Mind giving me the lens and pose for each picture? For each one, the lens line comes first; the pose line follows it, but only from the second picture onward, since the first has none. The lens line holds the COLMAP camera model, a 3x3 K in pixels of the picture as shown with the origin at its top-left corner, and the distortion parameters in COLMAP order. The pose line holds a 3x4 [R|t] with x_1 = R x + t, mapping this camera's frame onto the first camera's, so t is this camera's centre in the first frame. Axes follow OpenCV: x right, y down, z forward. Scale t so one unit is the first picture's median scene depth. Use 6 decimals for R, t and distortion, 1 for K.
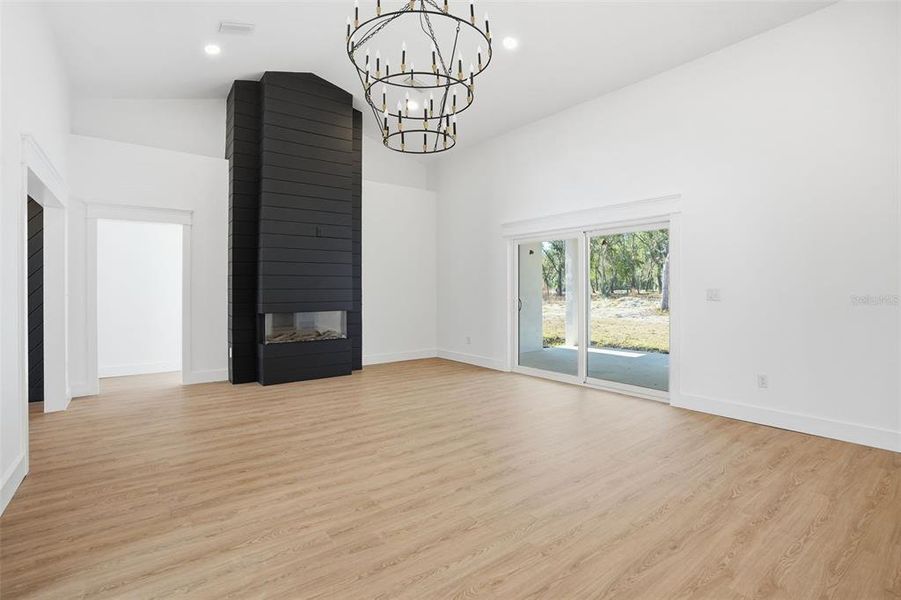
lens RADIAL K [[427.7, 0, 448.7], [0, 427.7, 288.5], [0, 0, 1]] dist [-0.067371, 0.023209]
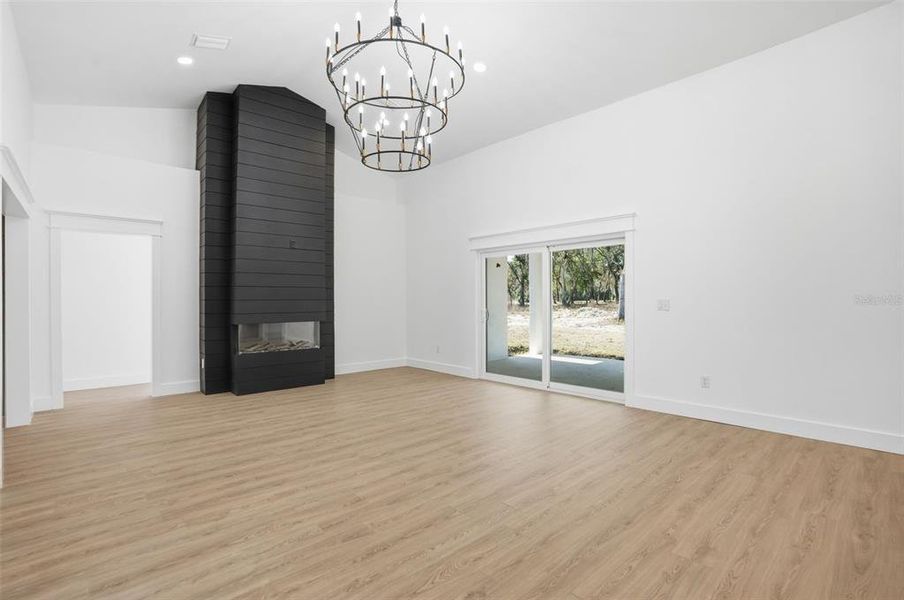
lens RADIAL K [[424.9, 0, 450.9], [0, 424.9, 299.5], [0, 0, 1]] dist [-0.070715, 0.028017]
pose [[0.996061, -0.001085, 0.088667, -0.026590], [0.001059, 0.999999, 0.000338, -0.000668], [-0.088667, -0.000243, 0.996061, -0.057990]]
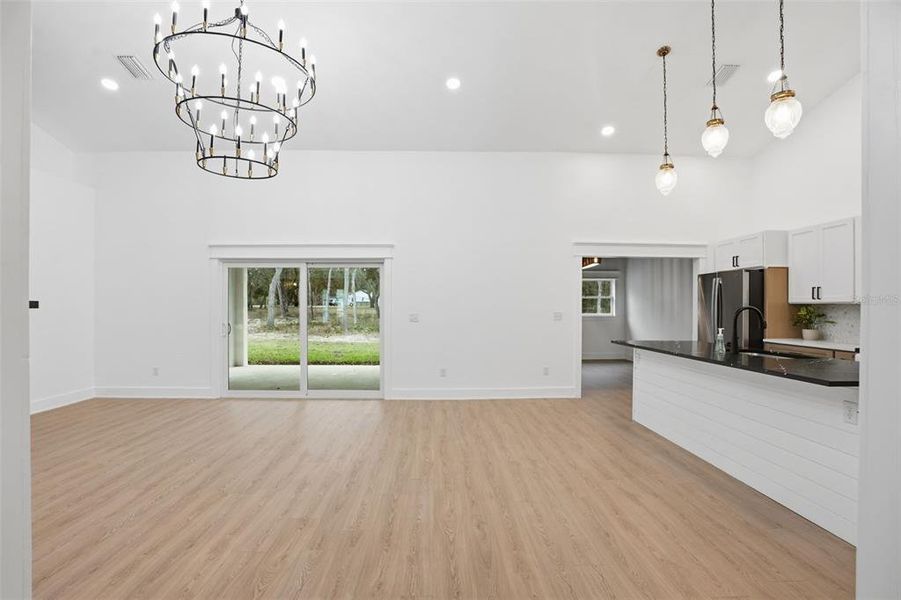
lens RADIAL K [[423.5, 0, 449.4], [0, 423.5, 299.5], [0, 0, 1]] dist [-0.070715, 0.028017]
pose [[0.580722, 0.016538, 0.813934, -0.557849], [-0.005390, 0.999850, -0.016470, -0.028010], [-0.814084, 0.005177, 0.580724, 0.046913]]
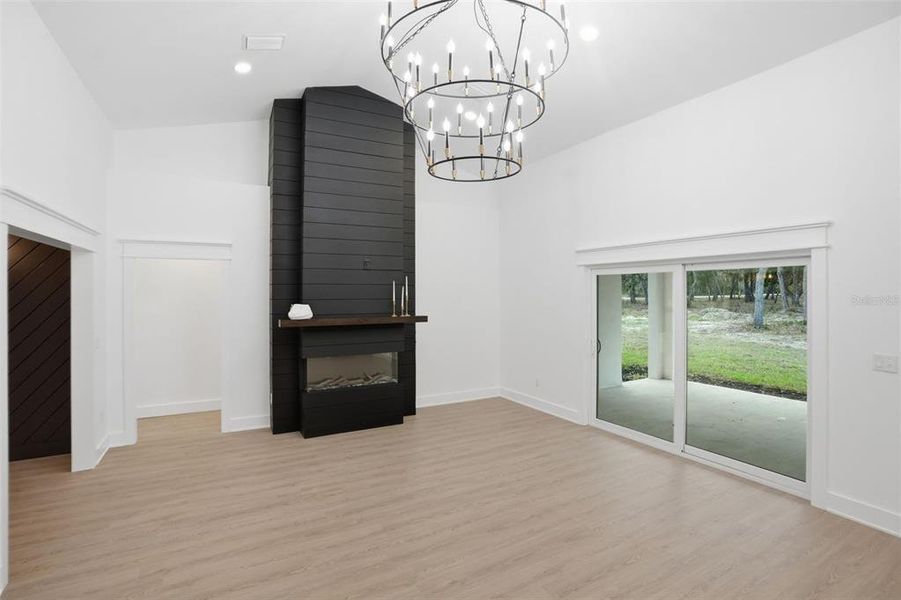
lens RADIAL K [[429.7, 0, 451.4], [0, 429.7, 291.3], [0, 0, 1]] dist [-0.067097, 0.025917]
pose [[0.989335, 0.000292, -0.145660, 0.003604], [-0.000392, 1.000000, -0.000656, -0.121578], [0.145659, 0.000706, 0.989335, 0.220628]]
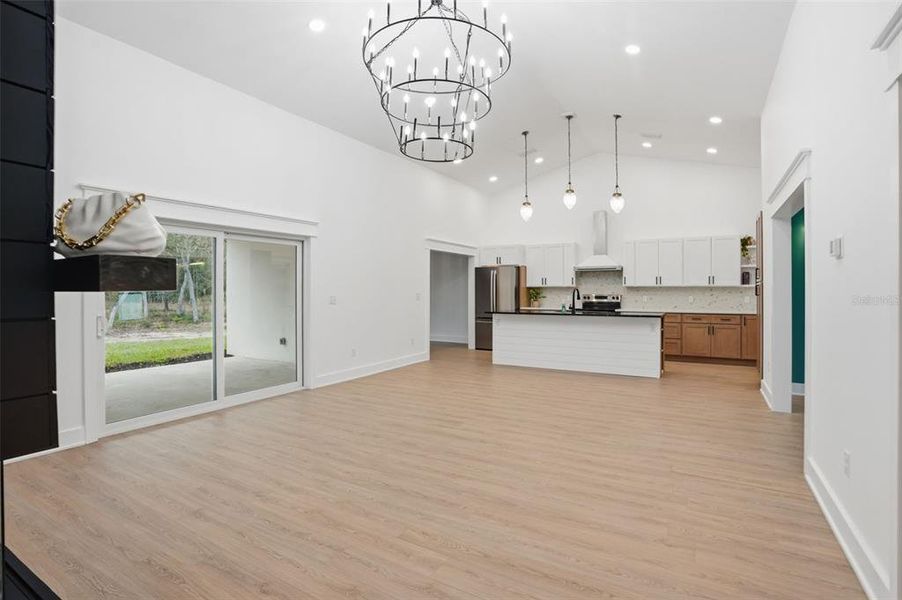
lens RADIAL K [[437.3, 0, 455.8], [0, 437.3, 279.6], [0, 0, 1]] dist [-0.069975, 0.015923]
pose [[-0.384470, 0.027142, 0.922738, -1.003312], [0.001810, 0.999588, -0.028648, -0.012540], [-0.923136, -0.009344, -0.384361, 1.327910]]
